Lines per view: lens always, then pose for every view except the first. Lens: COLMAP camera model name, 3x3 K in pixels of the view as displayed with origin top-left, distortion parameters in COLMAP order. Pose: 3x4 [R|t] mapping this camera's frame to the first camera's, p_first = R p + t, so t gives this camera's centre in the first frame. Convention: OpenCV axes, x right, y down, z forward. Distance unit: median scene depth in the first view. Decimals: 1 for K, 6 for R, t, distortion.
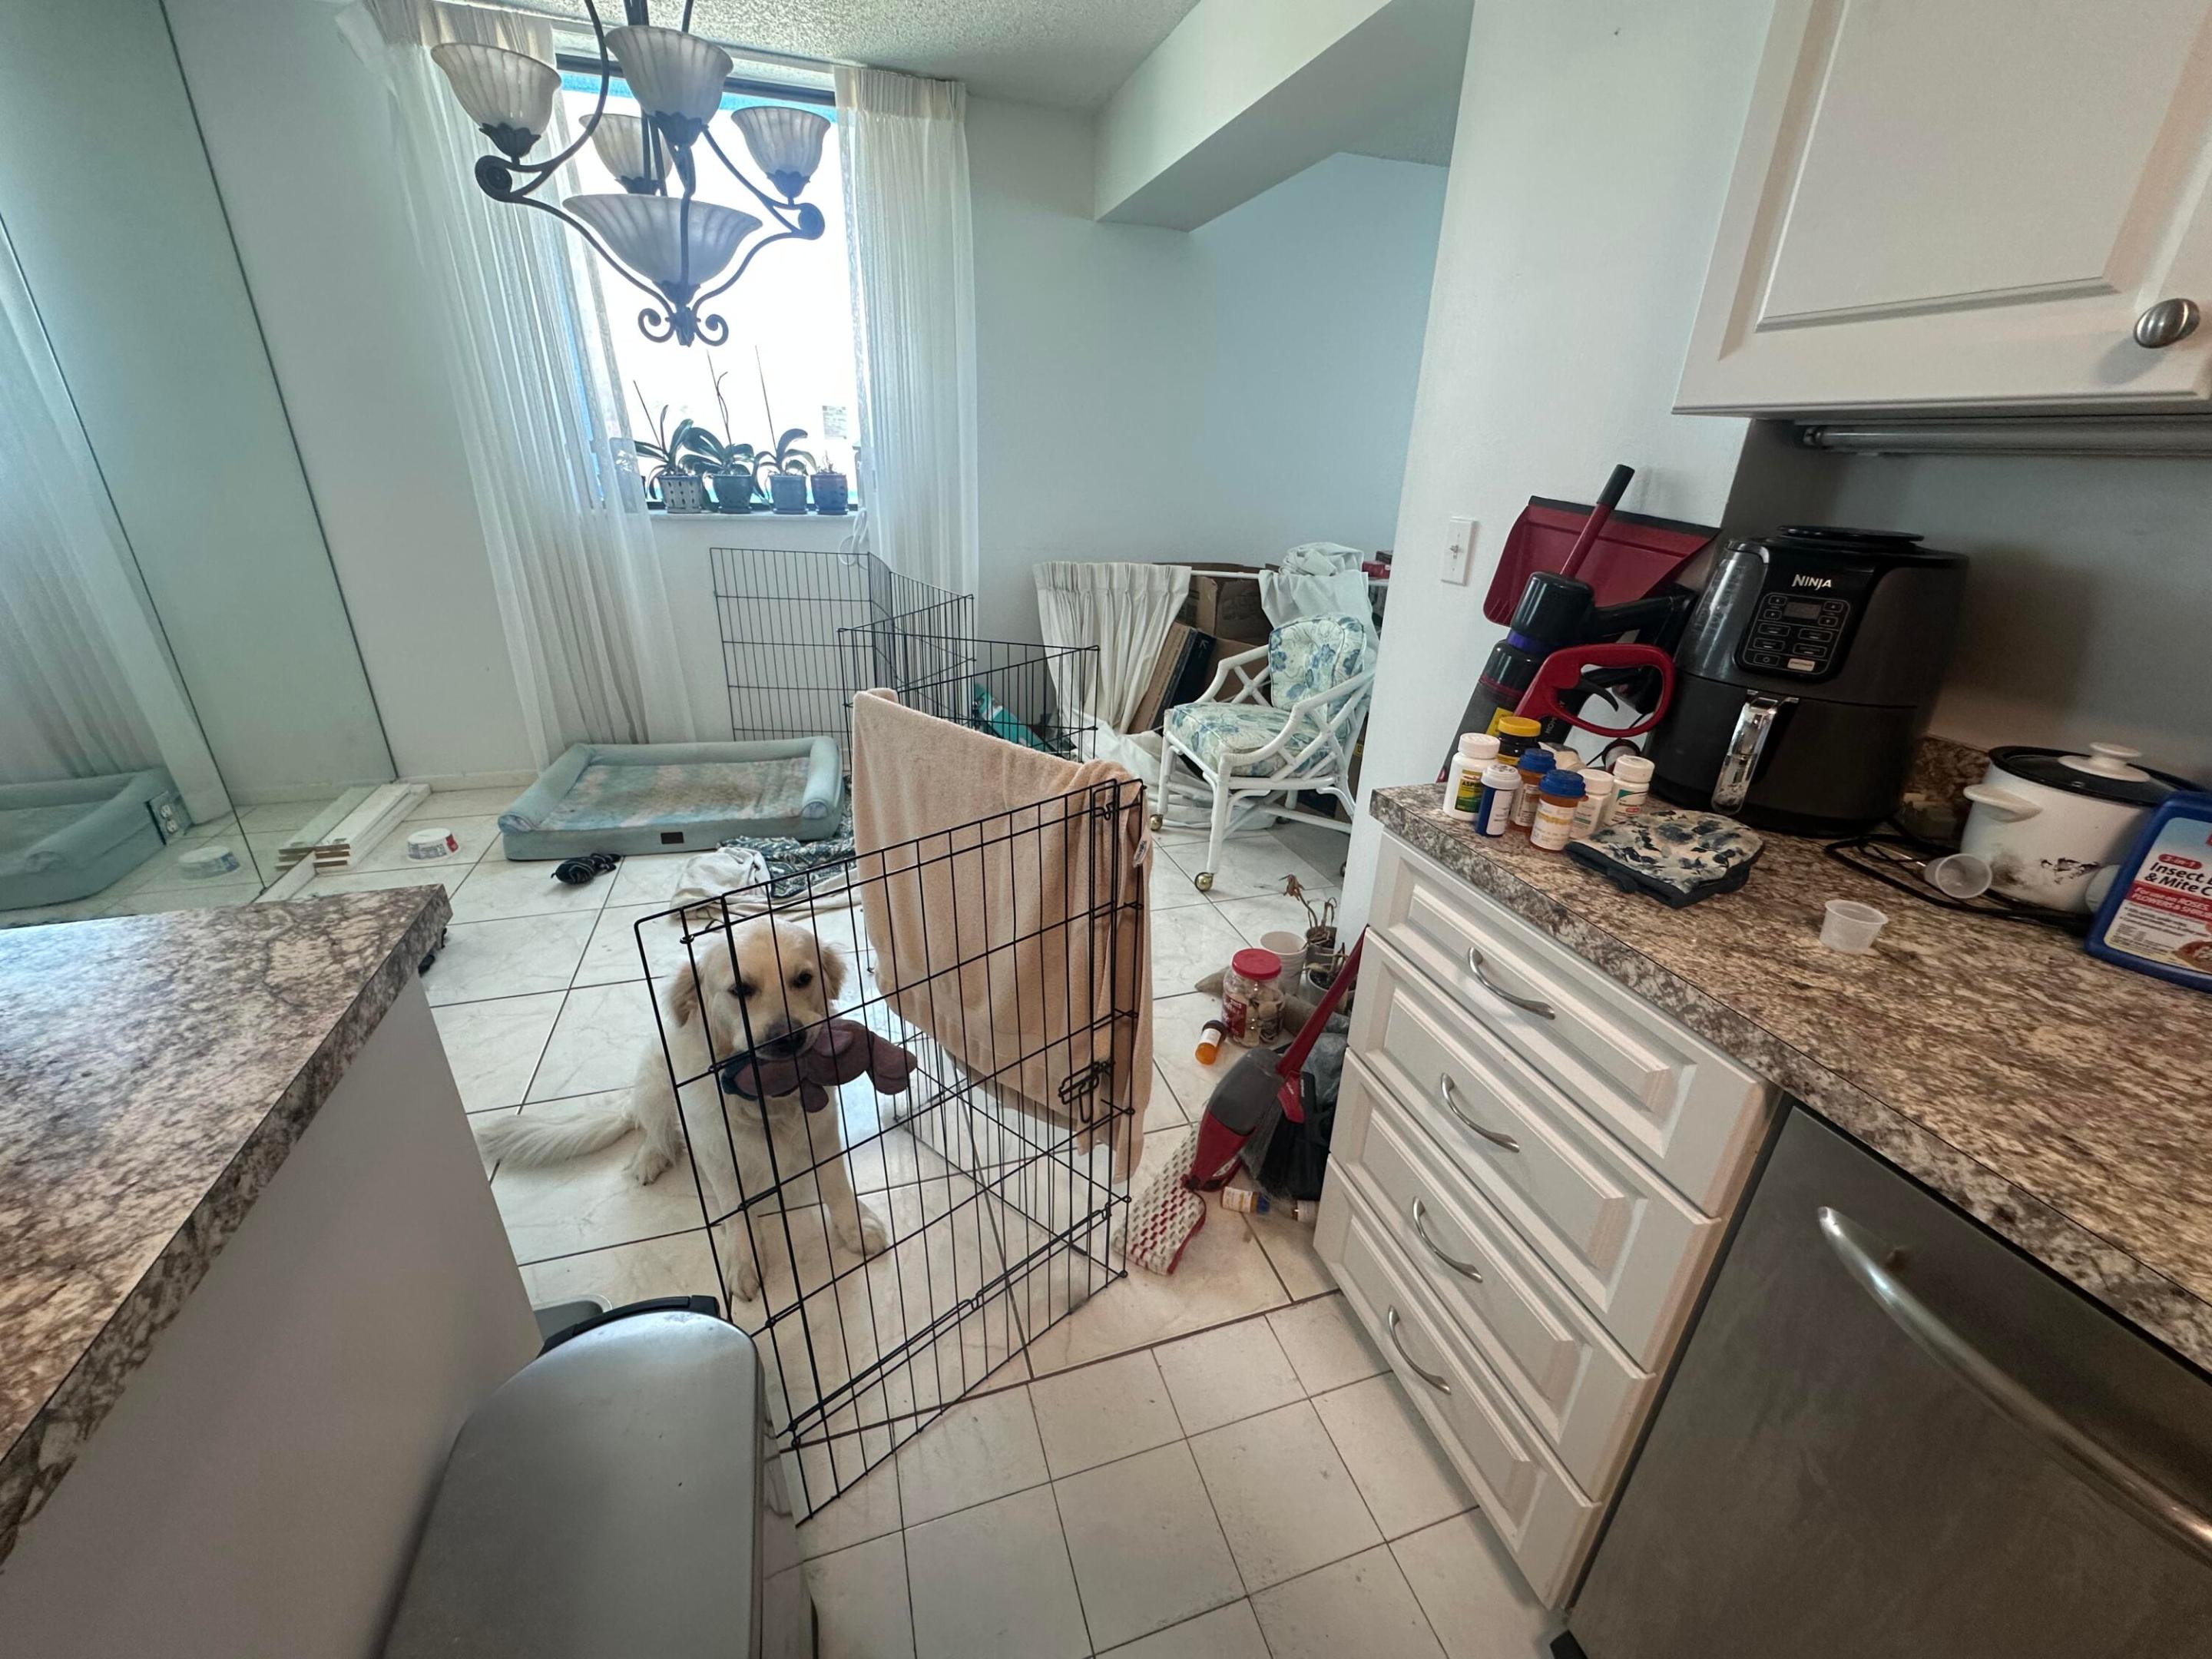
lens RADIAL K [[881.0, 0, 1103.4], [0, 881.0, 833.9], [0, 0, 1]] dist [-0.004403, -0.000275]
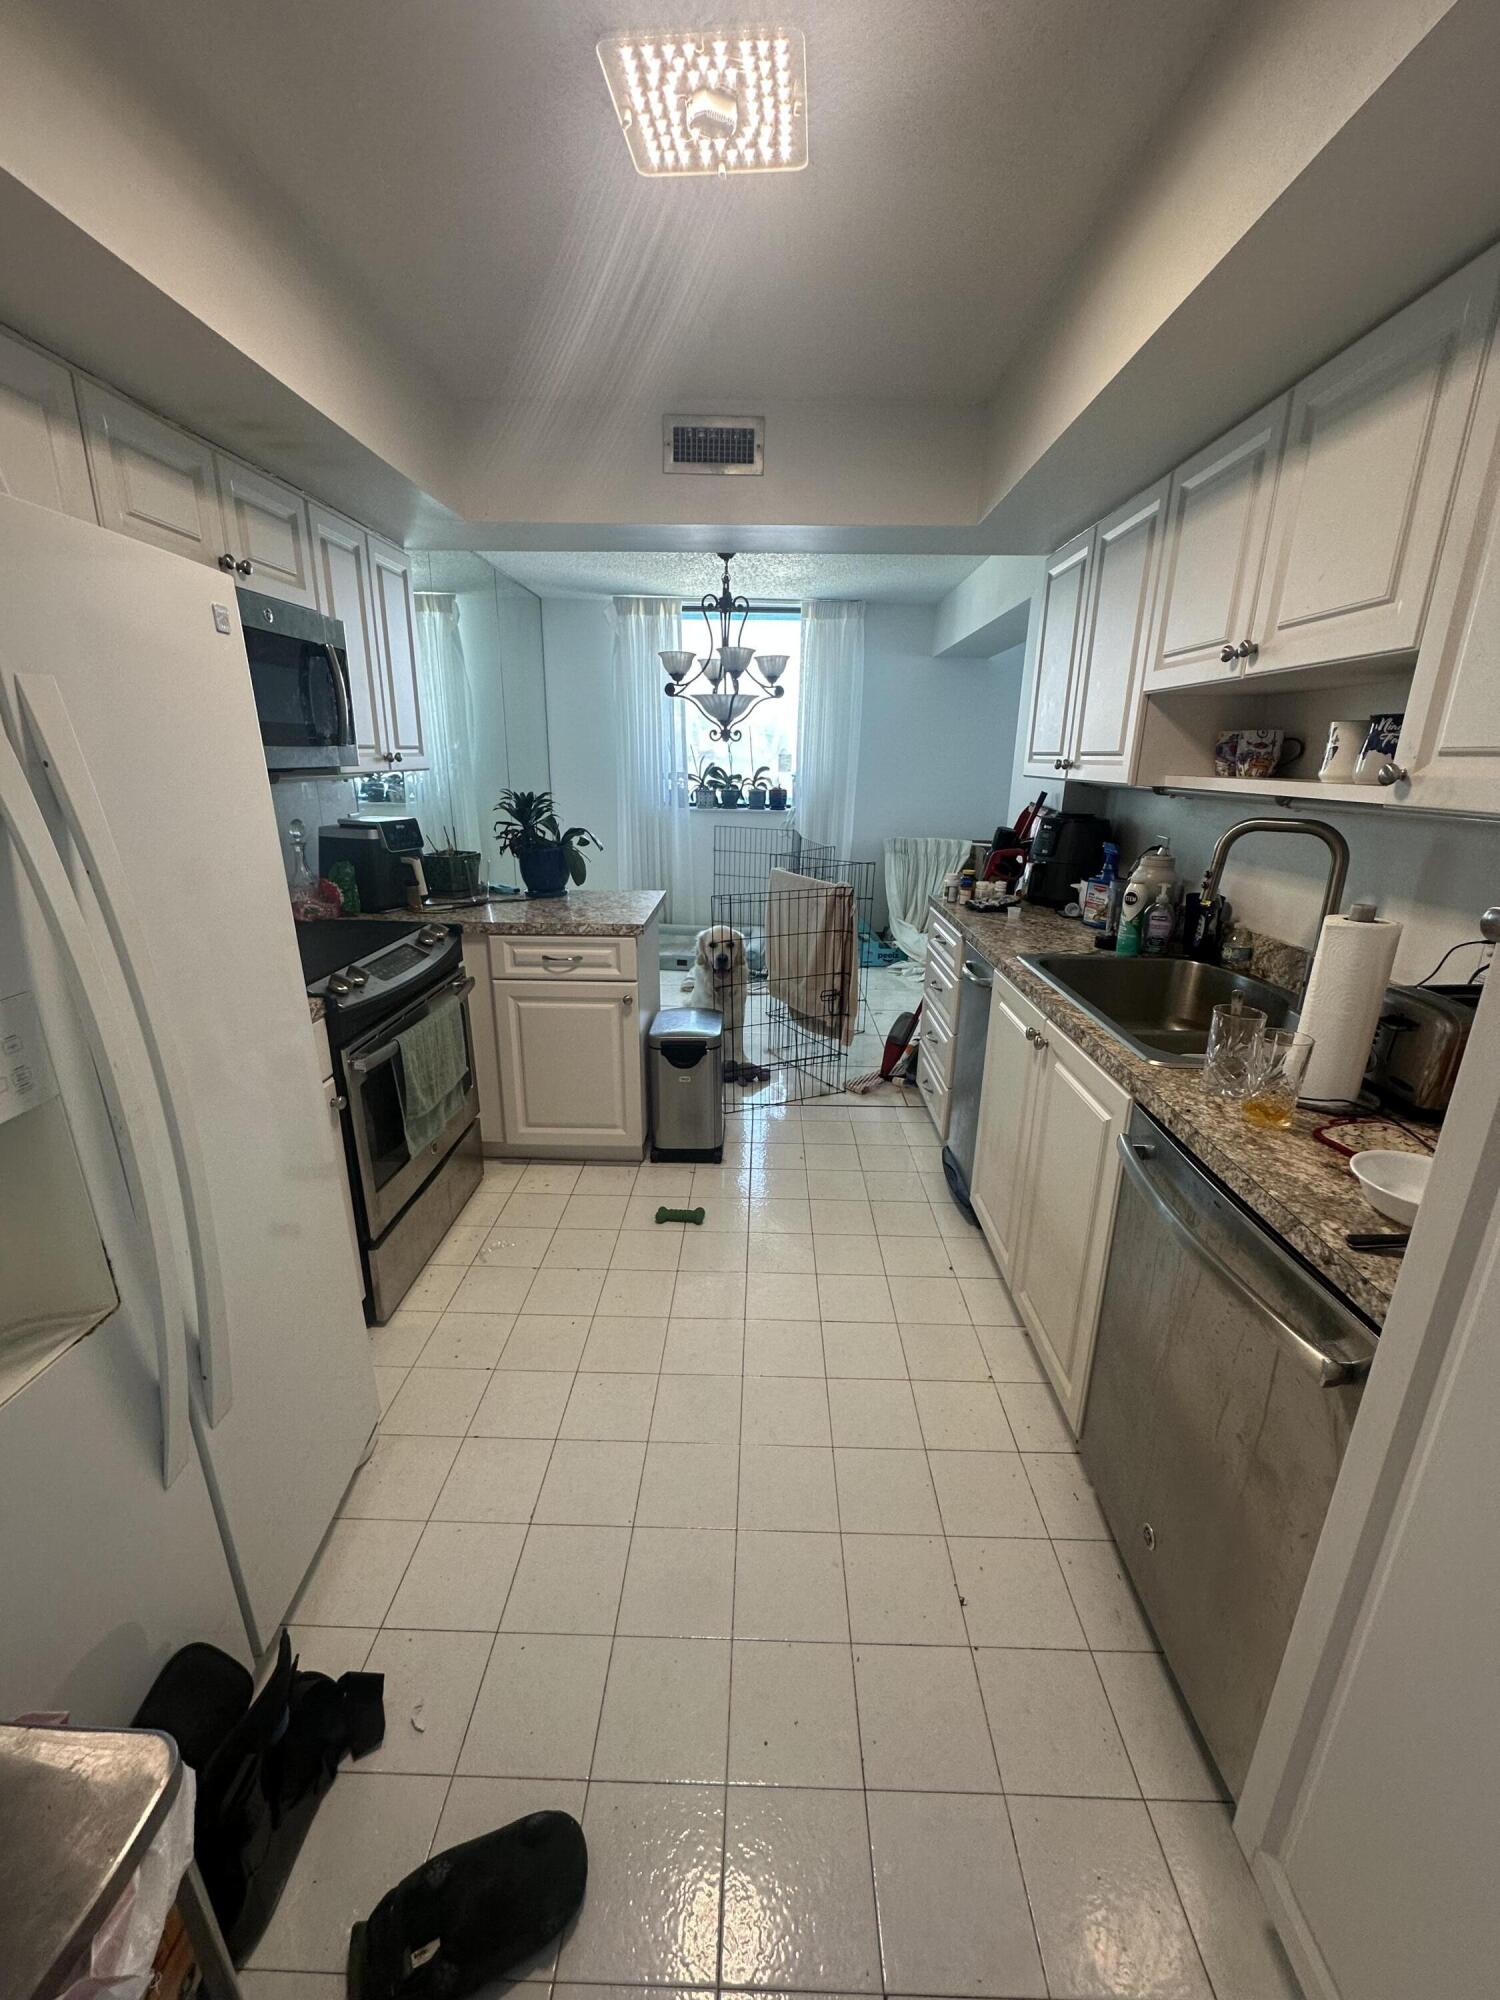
lens RADIAL K [[796.6, 0, 751.6], [0, 796.6, 1000.0], [0, 0, 1]] dist [-0.004403, -0.000275]
pose [[0.946831, 0.082268, -0.311034, 0.219494], [-0.119269, 0.987624, -0.101847, 0.237258], [0.298806, 0.133529, 0.944926, -0.620067]]
